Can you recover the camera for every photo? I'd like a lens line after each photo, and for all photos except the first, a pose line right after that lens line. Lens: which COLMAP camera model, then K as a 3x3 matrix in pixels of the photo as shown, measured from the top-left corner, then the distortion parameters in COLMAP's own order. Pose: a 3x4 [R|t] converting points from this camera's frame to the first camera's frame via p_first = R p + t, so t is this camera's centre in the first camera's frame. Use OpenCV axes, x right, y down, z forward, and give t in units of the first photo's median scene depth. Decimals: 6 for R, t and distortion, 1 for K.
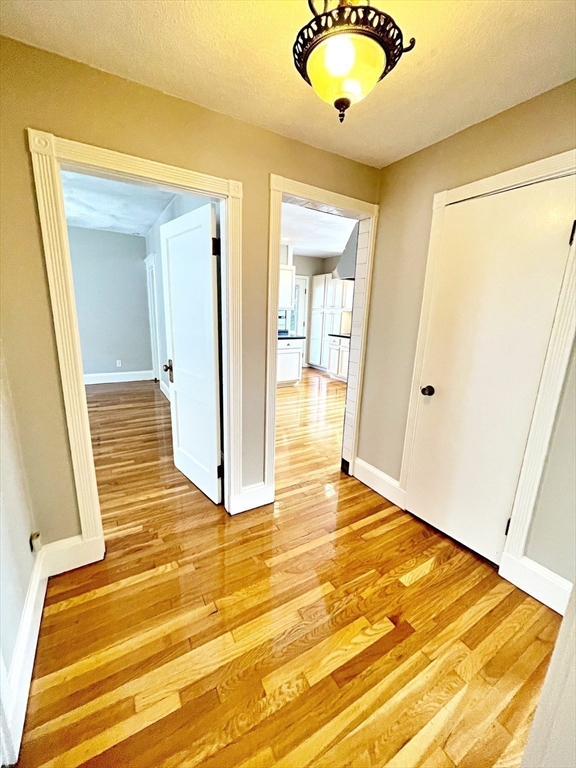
lens RADIAL K [[311.5, 0, 287.5], [0, 311.5, 380.1], [0, 0, 1]] dist [0.000644, 0.000864]
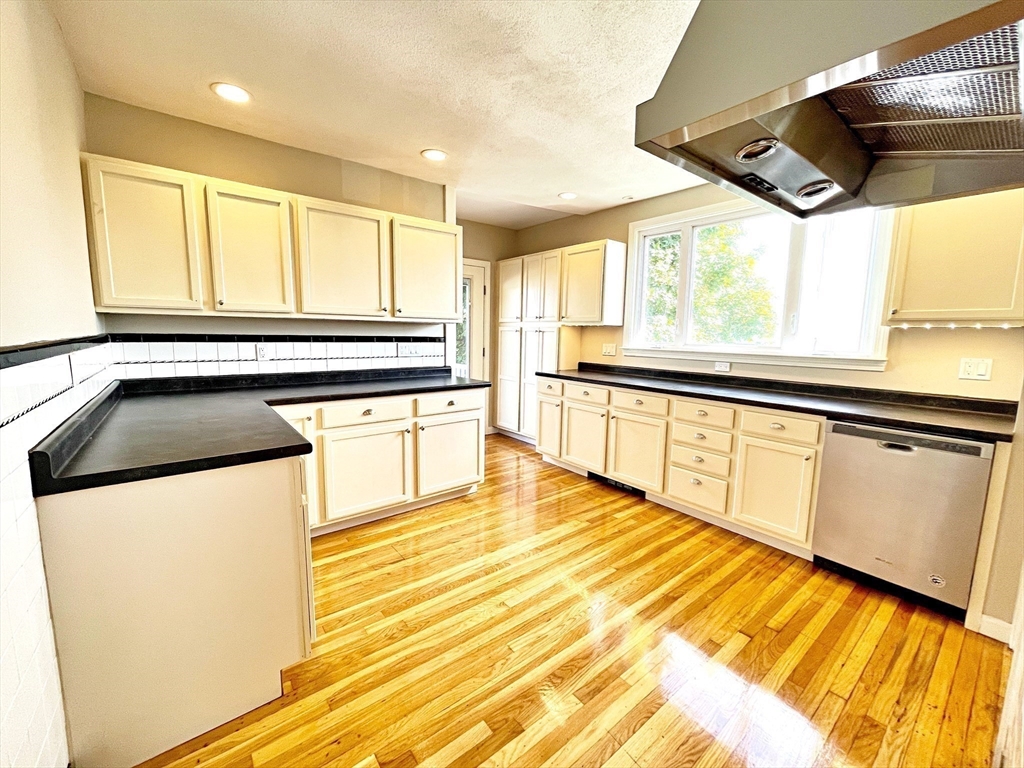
lens RADIAL K [[415.4, 0, 522.2], [0, 415.4, 377.1], [0, 0, 1]] dist [0.000644, 0.000864]
pose [[0.988058, -0.027724, 0.151567, 0.011903], [0.044167, 0.993361, -0.106222, -0.072050], [-0.147616, 0.111647, 0.982723, 0.362722]]
